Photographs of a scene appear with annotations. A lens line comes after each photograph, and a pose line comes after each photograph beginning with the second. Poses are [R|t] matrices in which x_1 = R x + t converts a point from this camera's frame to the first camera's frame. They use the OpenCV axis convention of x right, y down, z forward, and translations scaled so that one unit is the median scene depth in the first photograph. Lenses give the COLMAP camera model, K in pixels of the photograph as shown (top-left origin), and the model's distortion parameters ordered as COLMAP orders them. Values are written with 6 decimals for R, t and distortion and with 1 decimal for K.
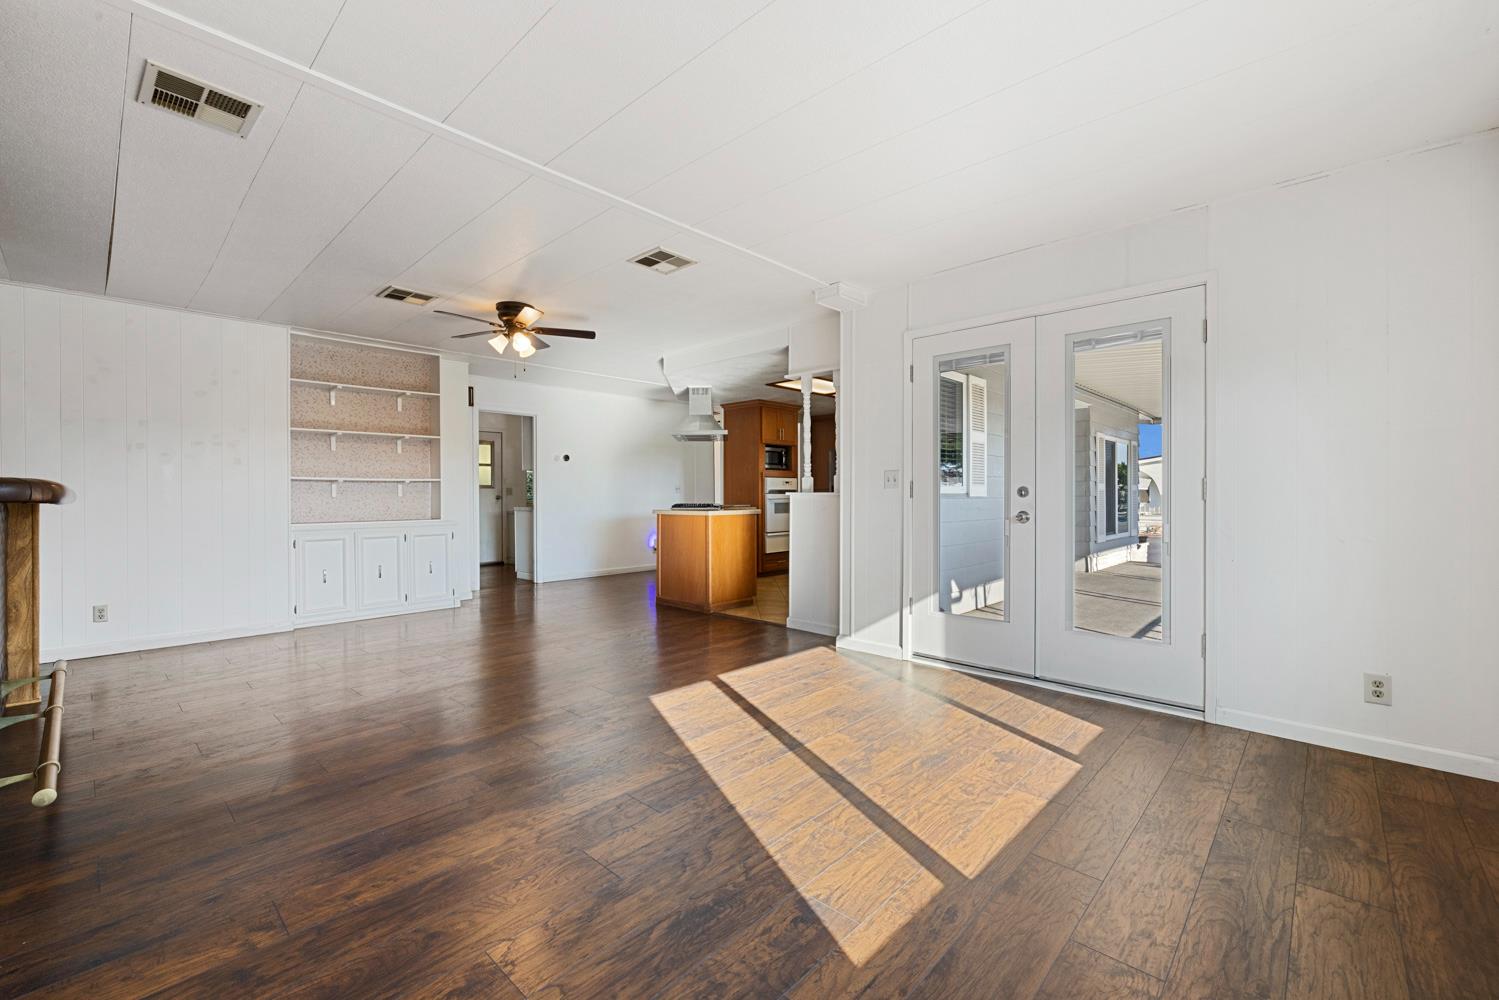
lens RADIAL K [[634.7, 0, 754.2], [0, 634.7, 504.1], [0, 0, 1]] dist [-0.000925, 0.000579]
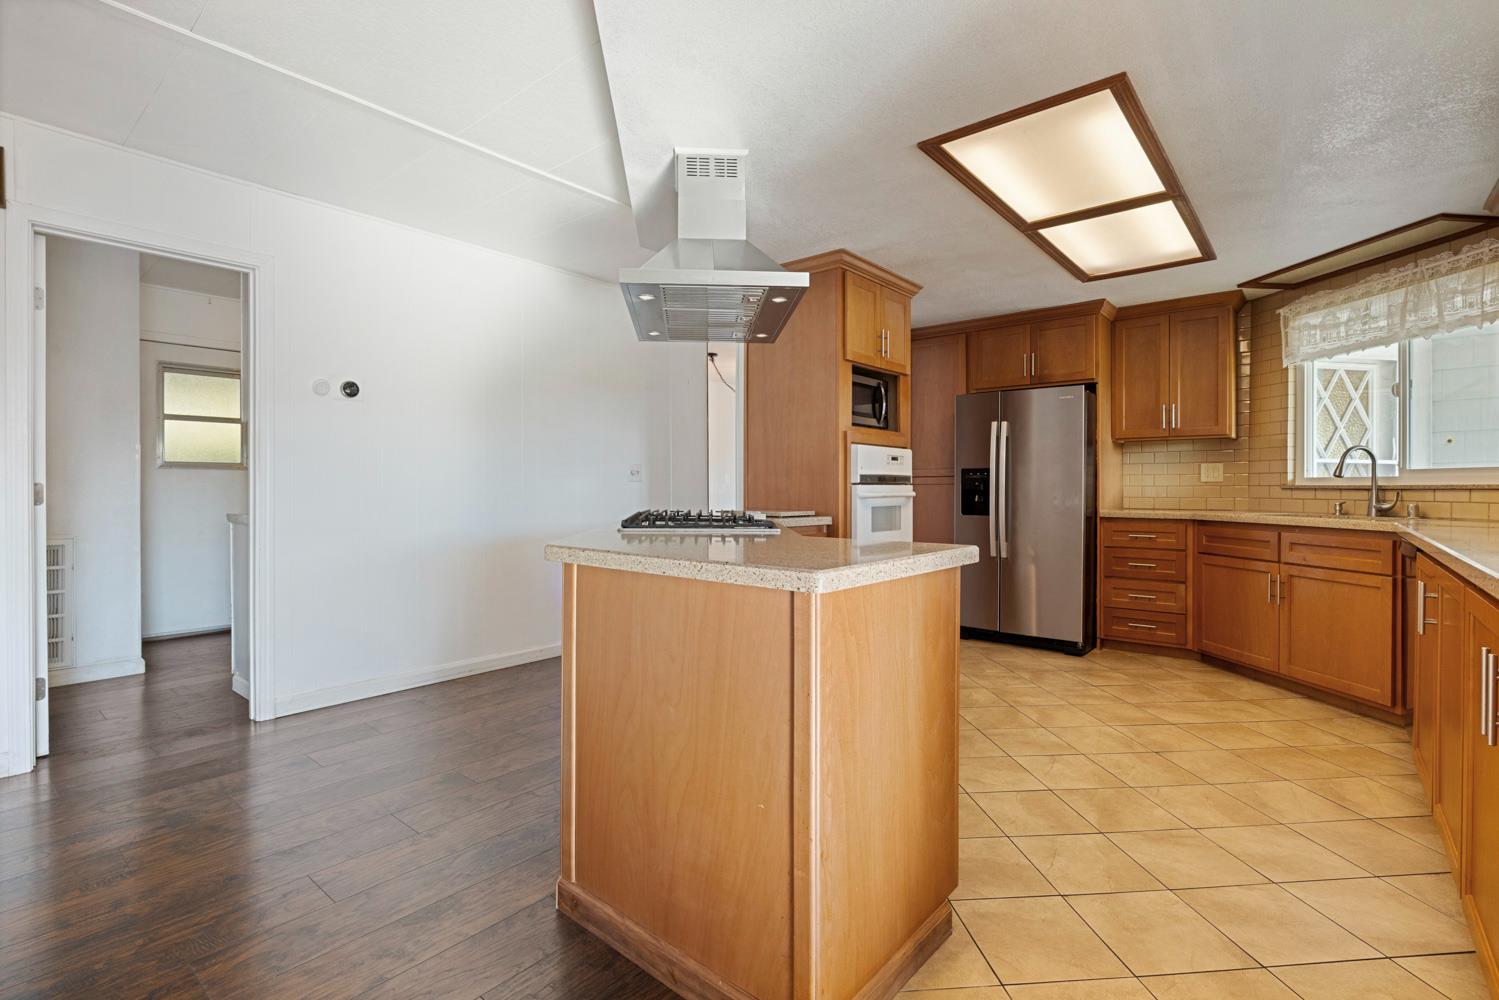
lens RADIAL K [[724.5, 0, 754.2], [0, 724.5, 488.9], [0, 0, 1]] dist [-0.000613, -0.000133]
pose [[0.998326, 0.008197, 0.057261, -0.071717], [-0.007621, 0.999918, -0.010266, -0.008264], [-0.057341, 0.009813, 0.998306, 0.541677]]
